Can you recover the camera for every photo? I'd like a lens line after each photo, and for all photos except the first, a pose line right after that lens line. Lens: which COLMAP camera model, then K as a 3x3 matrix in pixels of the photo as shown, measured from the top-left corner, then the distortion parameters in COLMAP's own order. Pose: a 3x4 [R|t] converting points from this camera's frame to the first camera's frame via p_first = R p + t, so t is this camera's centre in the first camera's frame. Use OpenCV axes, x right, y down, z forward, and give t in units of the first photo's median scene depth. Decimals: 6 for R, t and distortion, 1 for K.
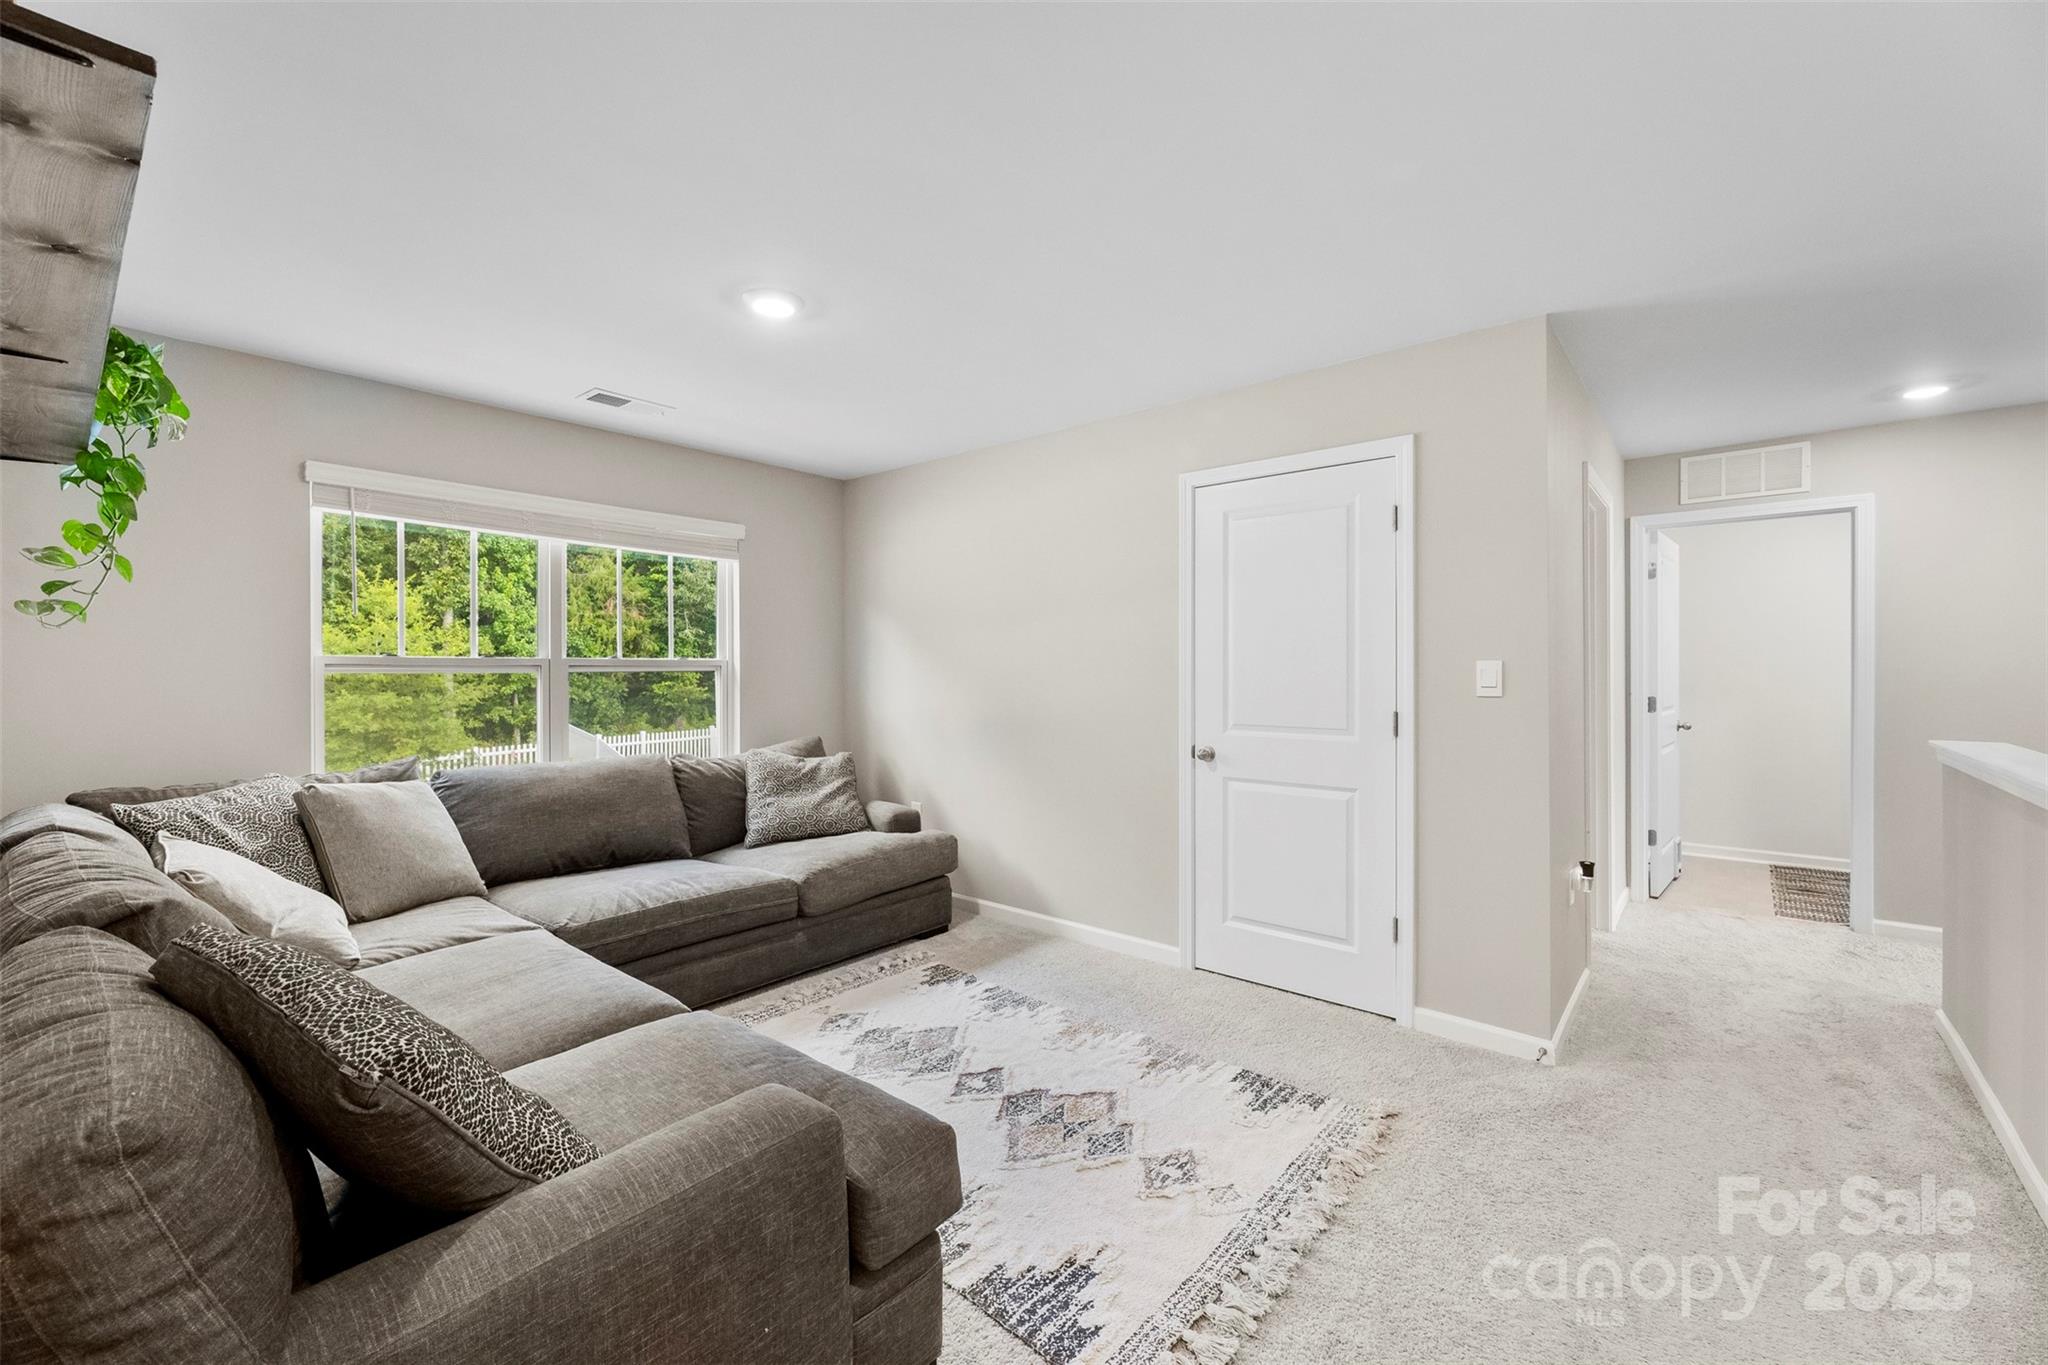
lens RADIAL K [[824.8, 0, 1026.6], [0, 824.8, 665.5], [0, 0, 1]] dist [0.001495, 0.000307]
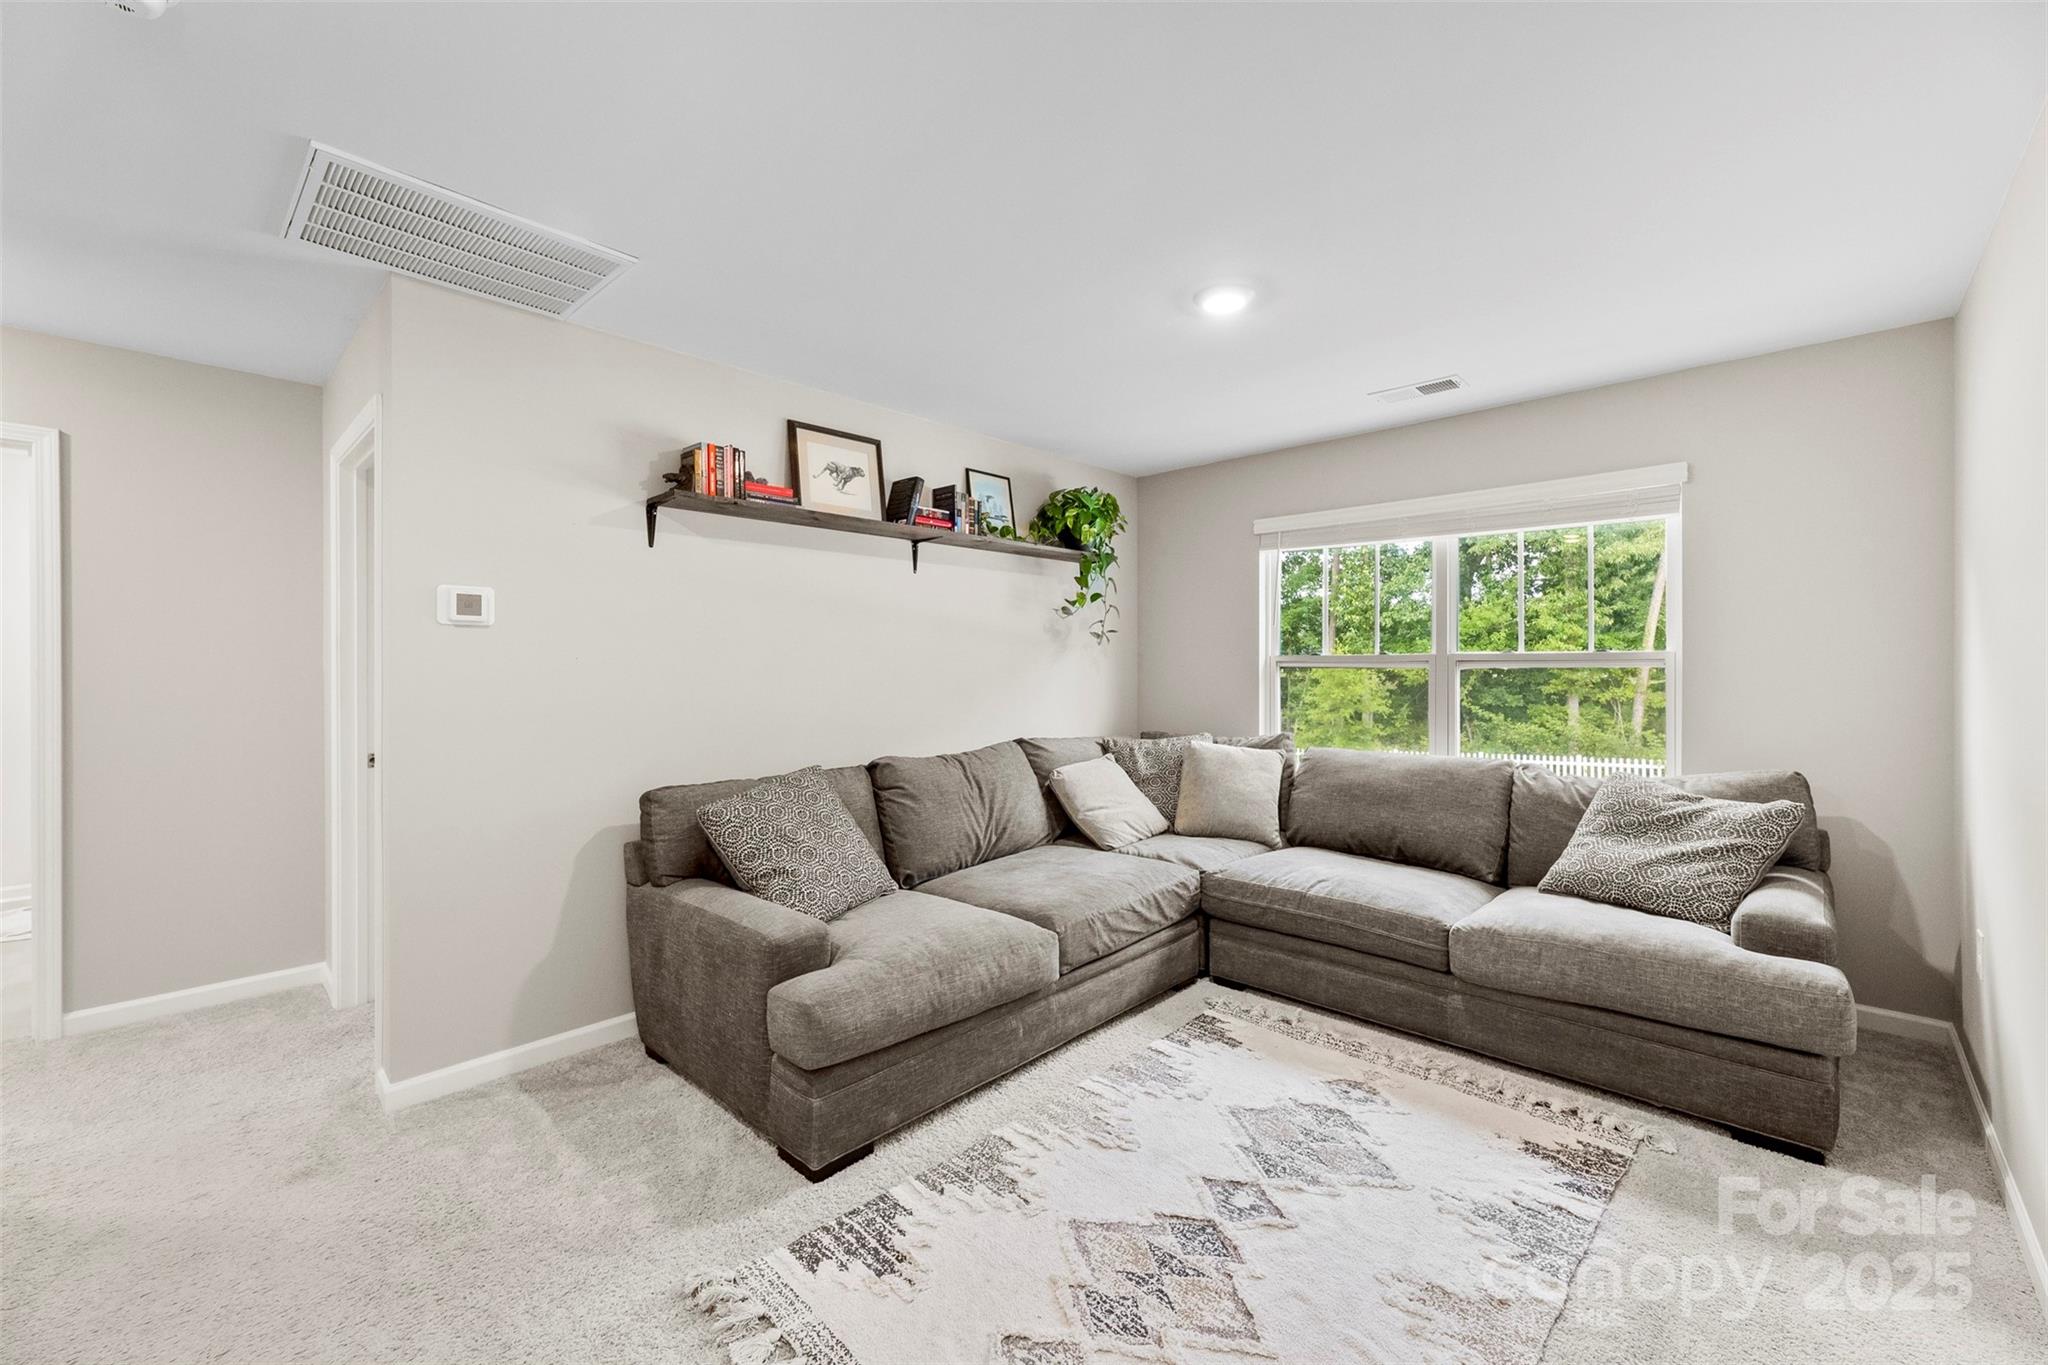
lens RADIAL K [[824.8, 0, 1026.6], [0, 824.8, 665.5], [0, 0, 1]] dist [0.001495, 0.000307]
pose [[-0.056751, 0.000432, -0.998388, 0.564093], [0.009493, 0.999955, -0.000107, 0.001284], [0.998343, -0.009484, -0.056752, 0.654912]]
